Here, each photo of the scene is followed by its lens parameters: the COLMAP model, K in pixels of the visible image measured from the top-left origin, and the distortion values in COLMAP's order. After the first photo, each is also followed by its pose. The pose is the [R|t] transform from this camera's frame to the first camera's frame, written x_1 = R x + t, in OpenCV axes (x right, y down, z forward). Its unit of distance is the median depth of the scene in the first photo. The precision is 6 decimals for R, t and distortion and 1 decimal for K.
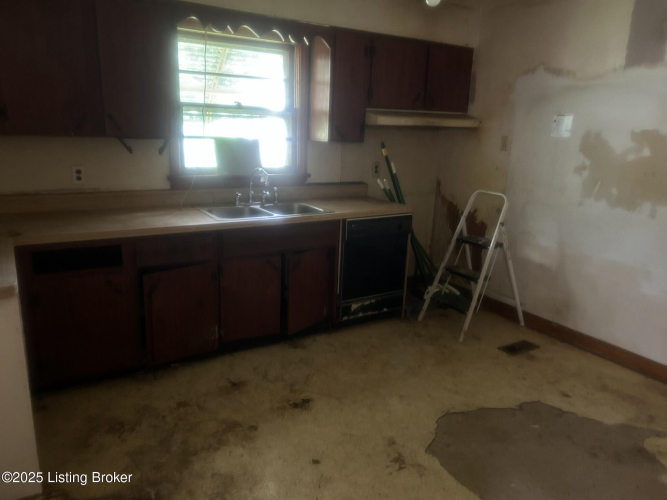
lens RADIAL K [[497.7, 0, 332.2], [0, 497.7, 251.1], [0, 0, 1]] dist [0.045499, -0.045233]
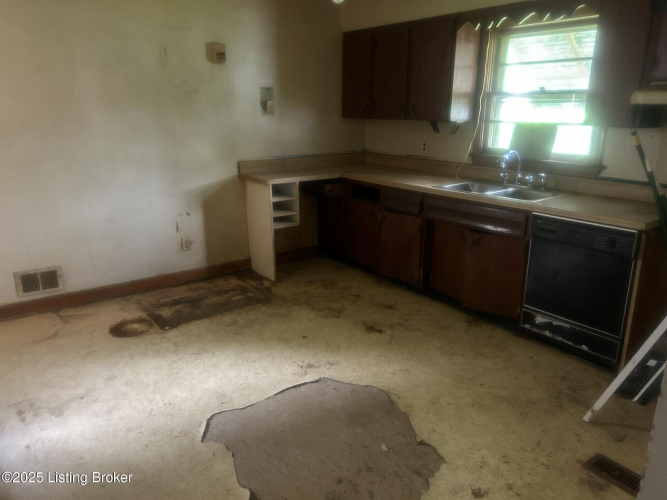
lens RADIAL K [[497.7, 0, 331.8], [0, 497.7, 247.7], [0, 0, 1]] dist [0.045499, -0.045233]
pose [[0.070061, 0.234935, -0.969483, 0.976362], [-0.253564, 0.944144, 0.210470, -0.111216], [0.964778, 0.231080, 0.125718, 0.617616]]
